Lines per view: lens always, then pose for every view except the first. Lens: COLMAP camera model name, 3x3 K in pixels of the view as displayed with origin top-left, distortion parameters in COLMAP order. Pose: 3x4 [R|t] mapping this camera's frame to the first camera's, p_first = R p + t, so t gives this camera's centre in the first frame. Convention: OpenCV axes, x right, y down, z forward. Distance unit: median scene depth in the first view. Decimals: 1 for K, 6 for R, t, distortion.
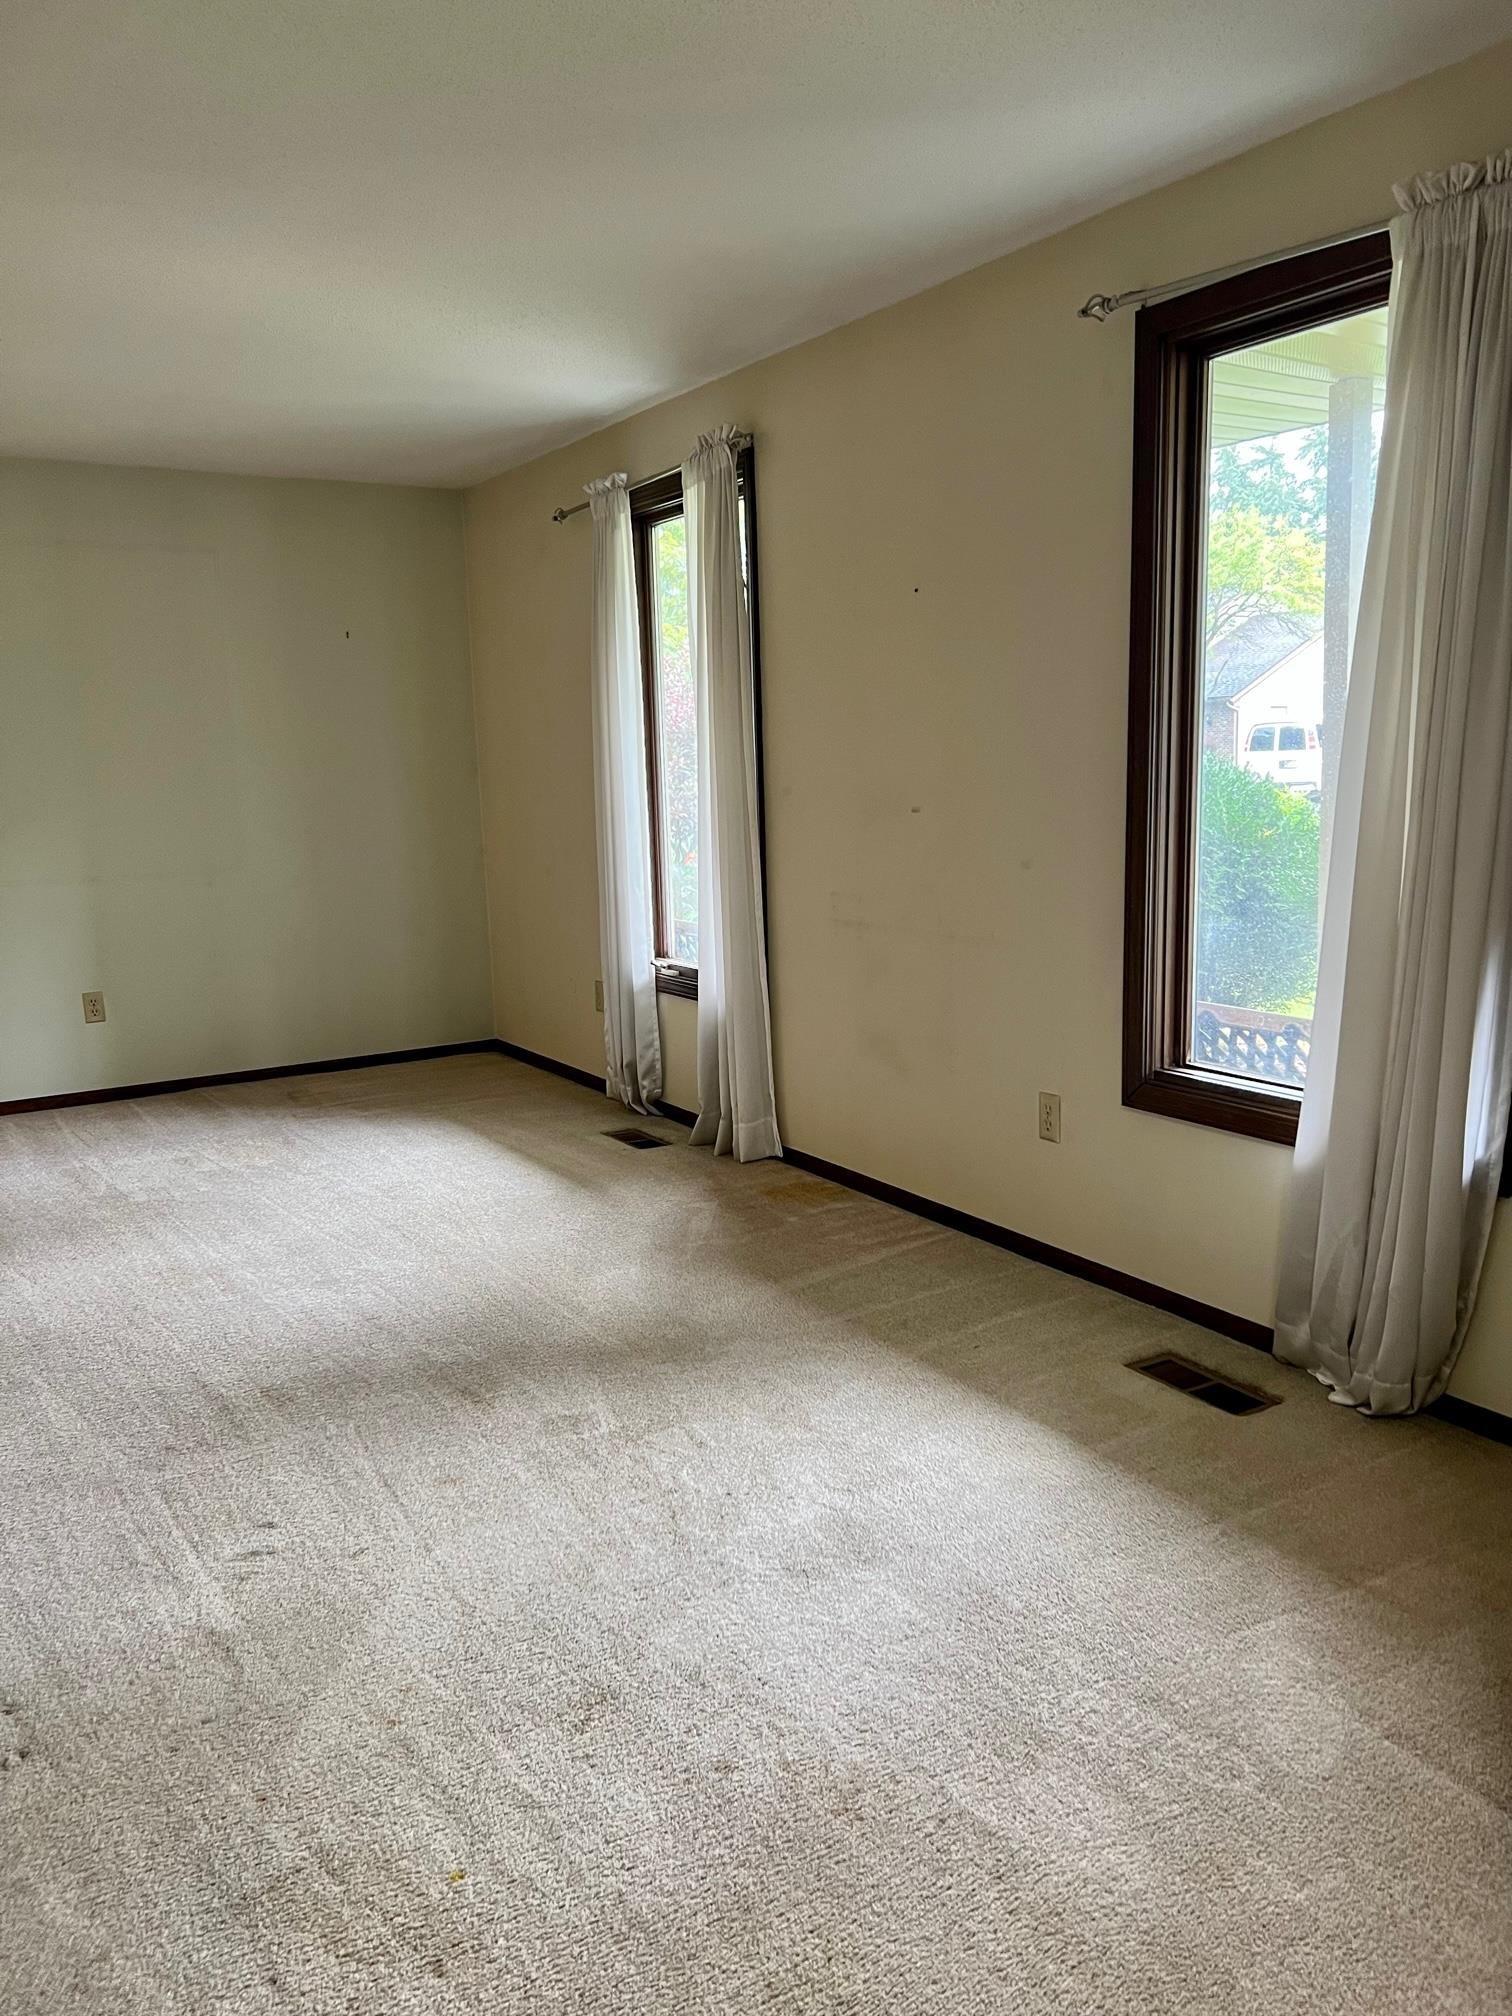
lens RADIAL K [[1525.7, 0, 755.2], [0, 1525.7, 1014.9], [0, 0, 1]] dist [0.050014, -0.050371]
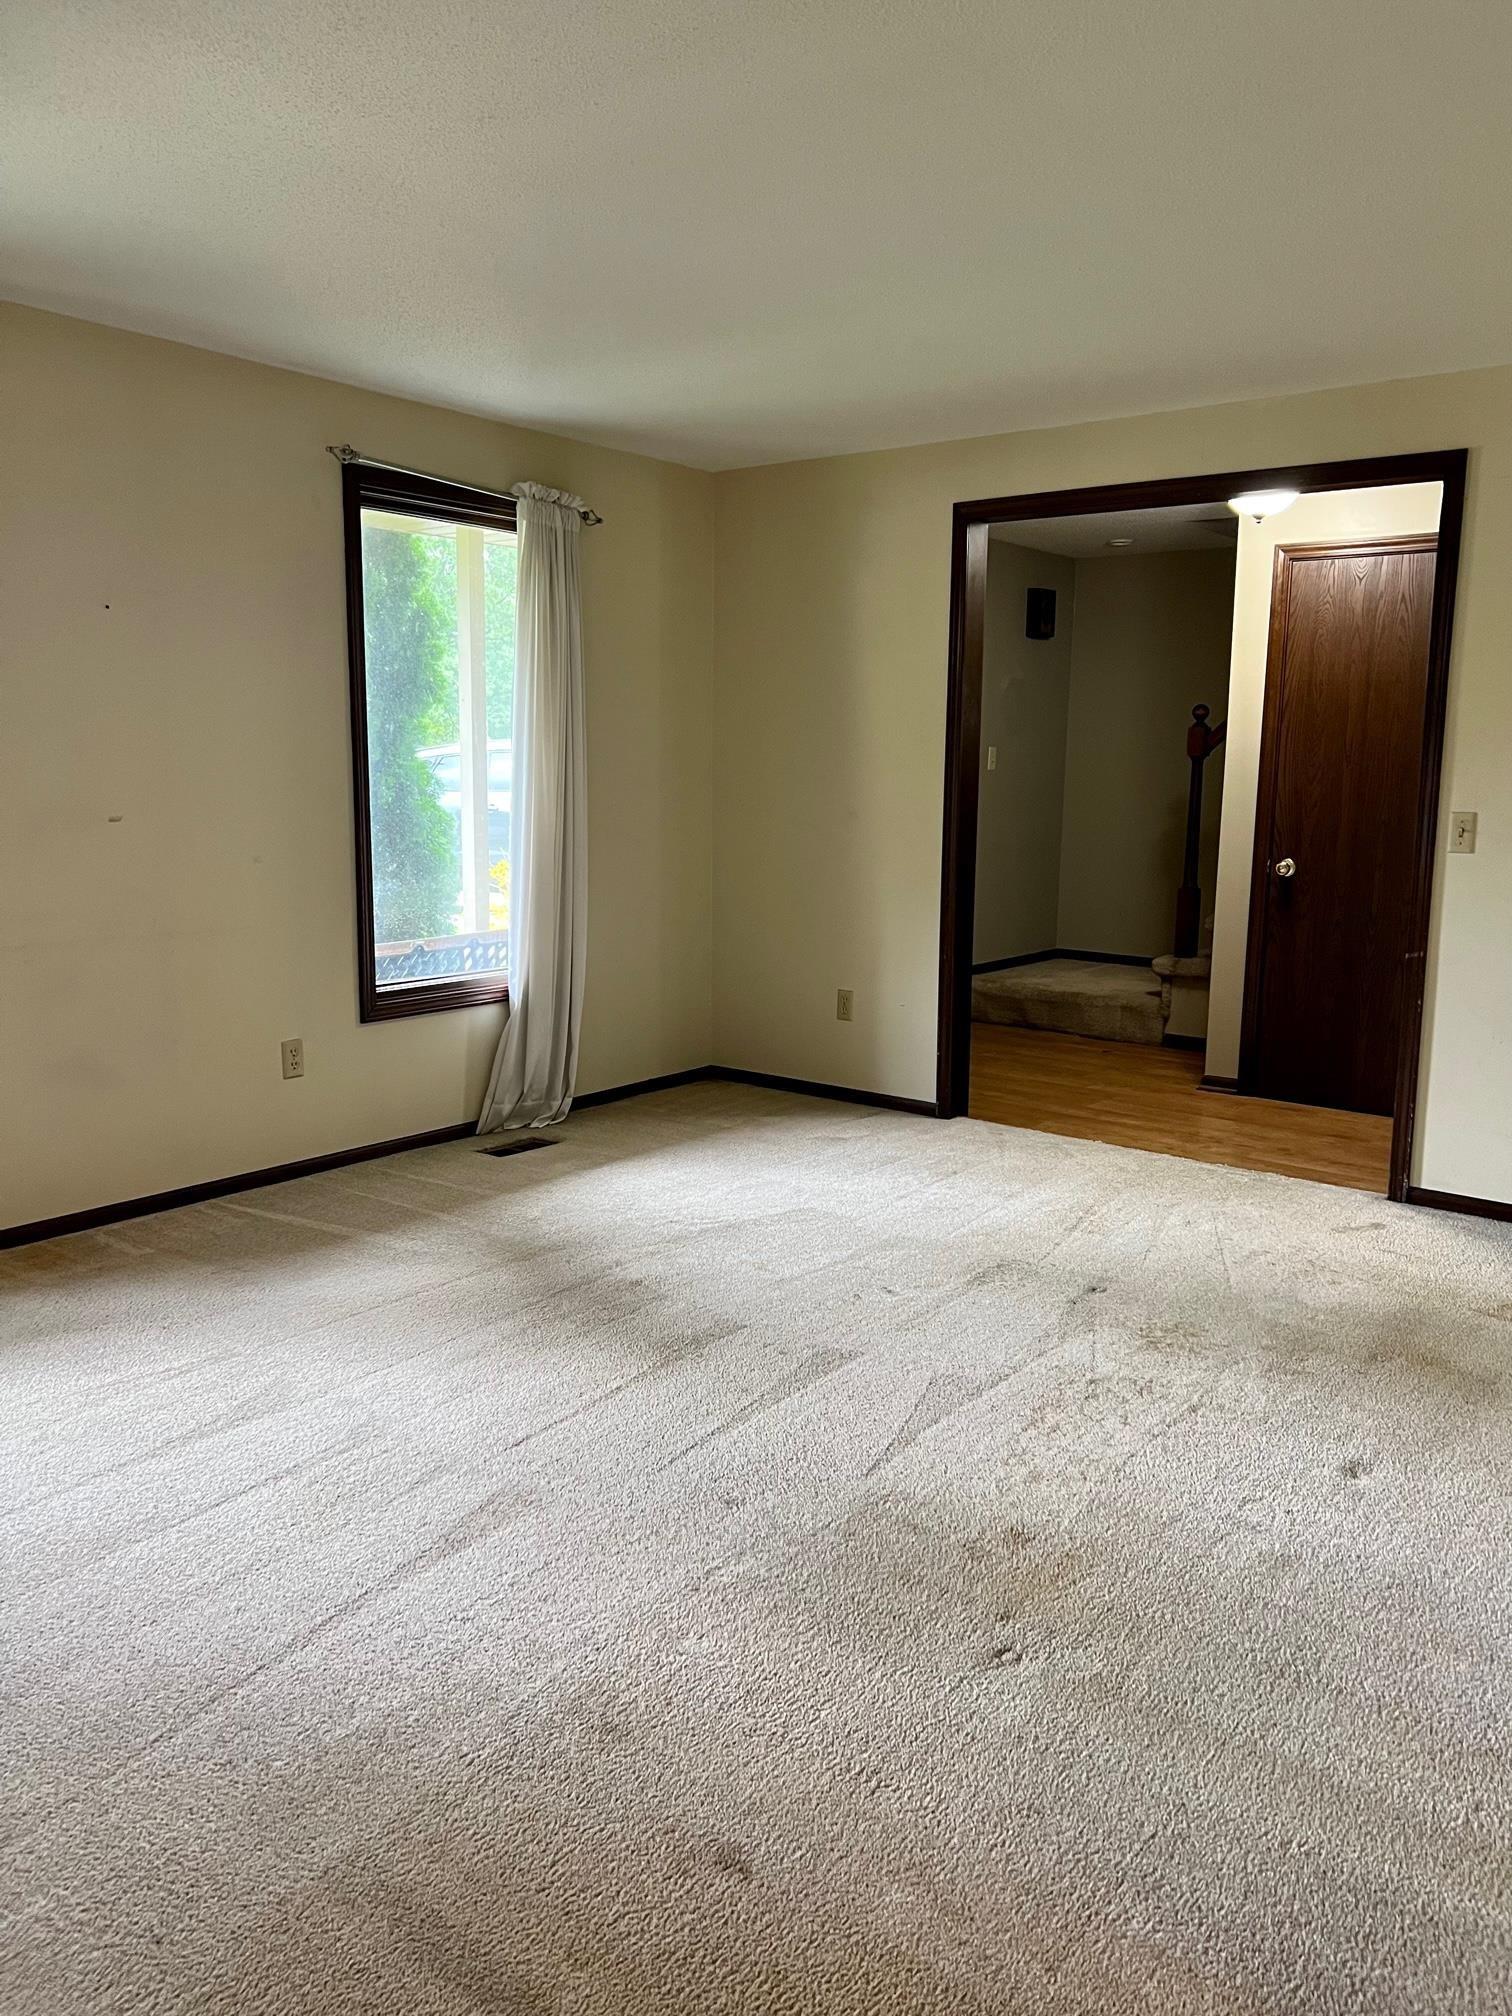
lens RADIAL K [[1525.7, 0, 755.3], [0, 1525.7, 1002.6], [0, 0, 1]] dist [0.050014, -0.050371]
pose [[-0.332342, -0.128132, 0.934415, -1.202631], [0.164644, 0.967635, 0.191246, -0.168919], [-0.928677, 0.217405, -0.300489, 1.117363]]
